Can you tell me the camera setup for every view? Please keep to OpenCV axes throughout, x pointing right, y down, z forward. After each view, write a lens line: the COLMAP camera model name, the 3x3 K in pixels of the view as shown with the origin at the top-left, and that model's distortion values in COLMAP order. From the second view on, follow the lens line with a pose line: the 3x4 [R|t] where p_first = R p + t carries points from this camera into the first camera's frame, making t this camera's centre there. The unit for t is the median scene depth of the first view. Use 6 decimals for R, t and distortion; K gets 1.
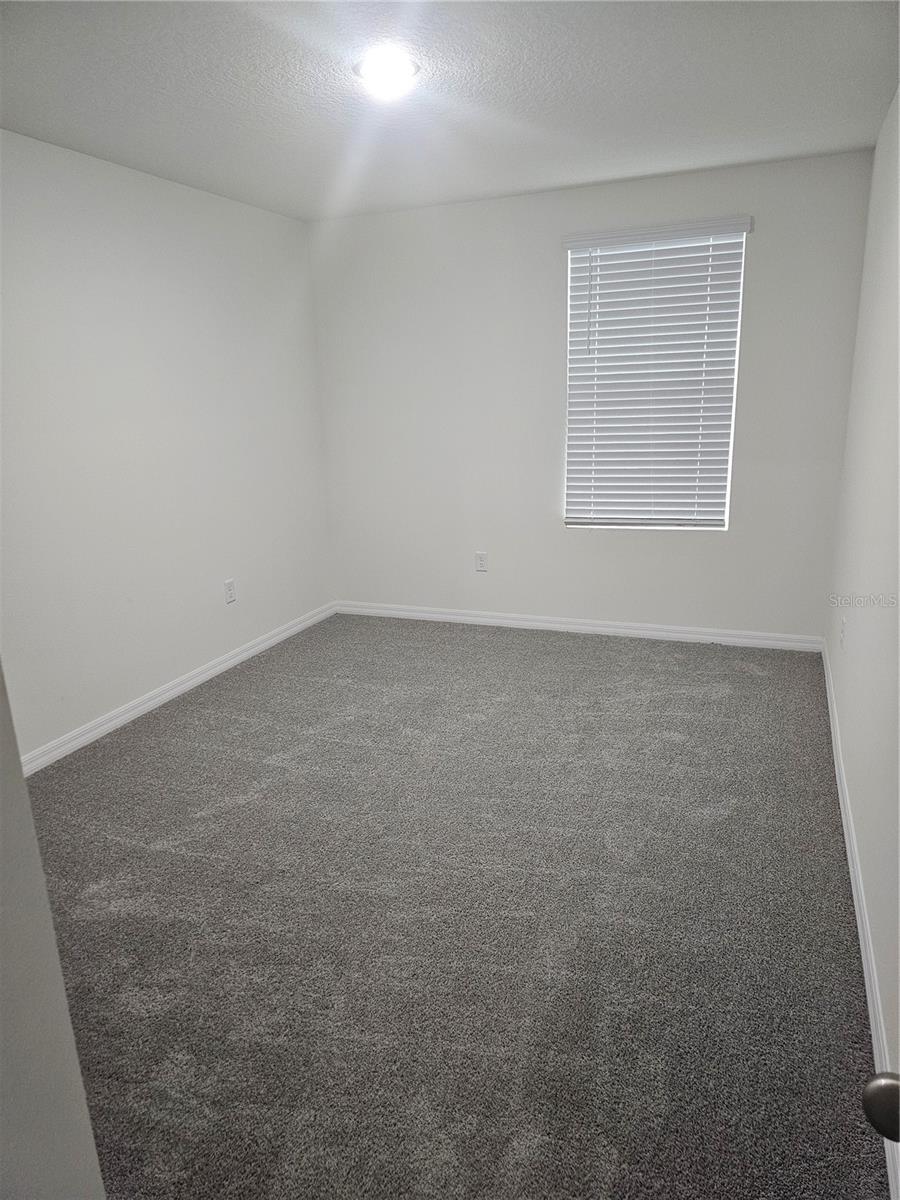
lens RADIAL K [[813.7, 0, 444.7], [0, 813.7, 601.0], [0, 0, 1]] dist [0.052925, -0.040280]
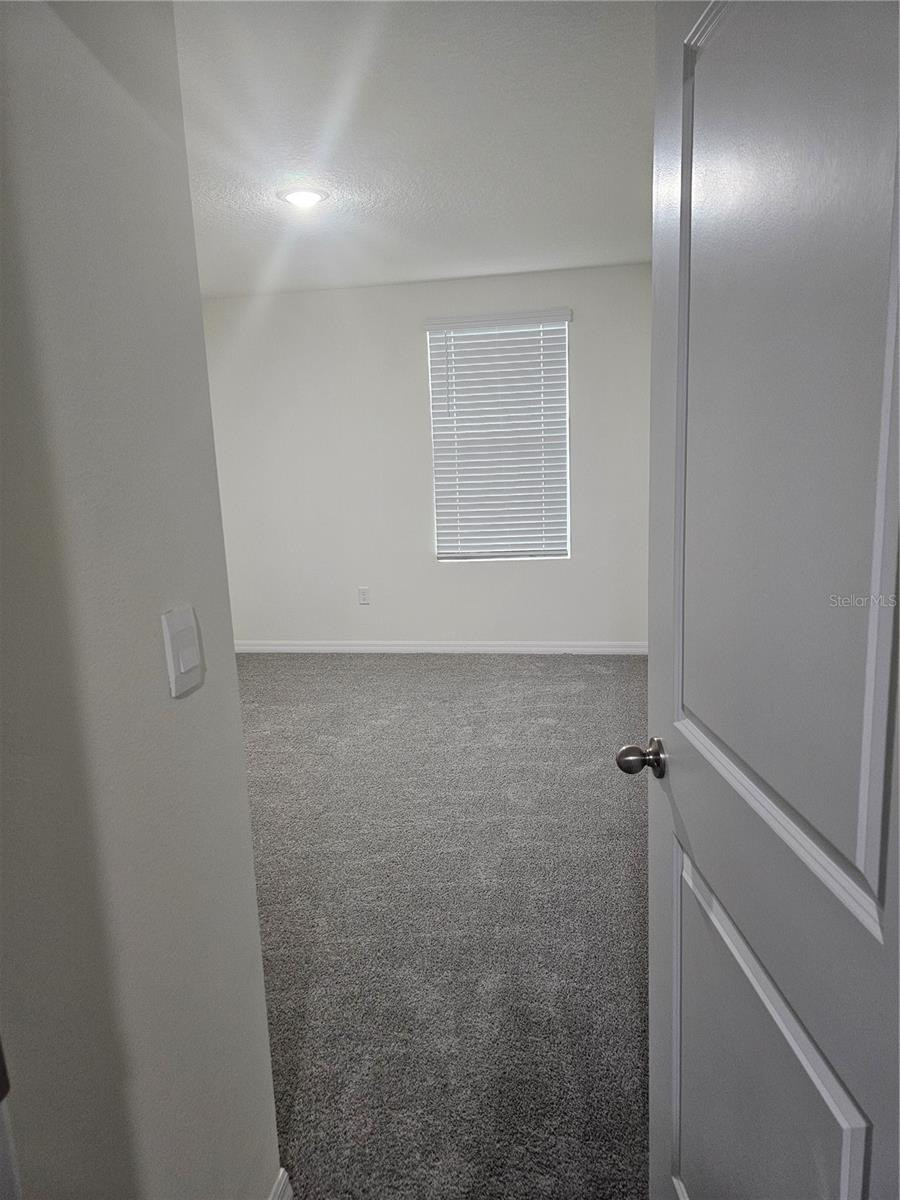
lens RADIAL K [[813.7, 0, 439.8], [0, 813.7, 588.1], [0, 0, 1]] dist [0.052925, -0.040280]
pose [[0.979348, -0.042636, 0.197635, -0.108933], [0.060835, 0.994354, -0.086944, 0.065691], [-0.192812, 0.097172, 0.976412, -0.174738]]
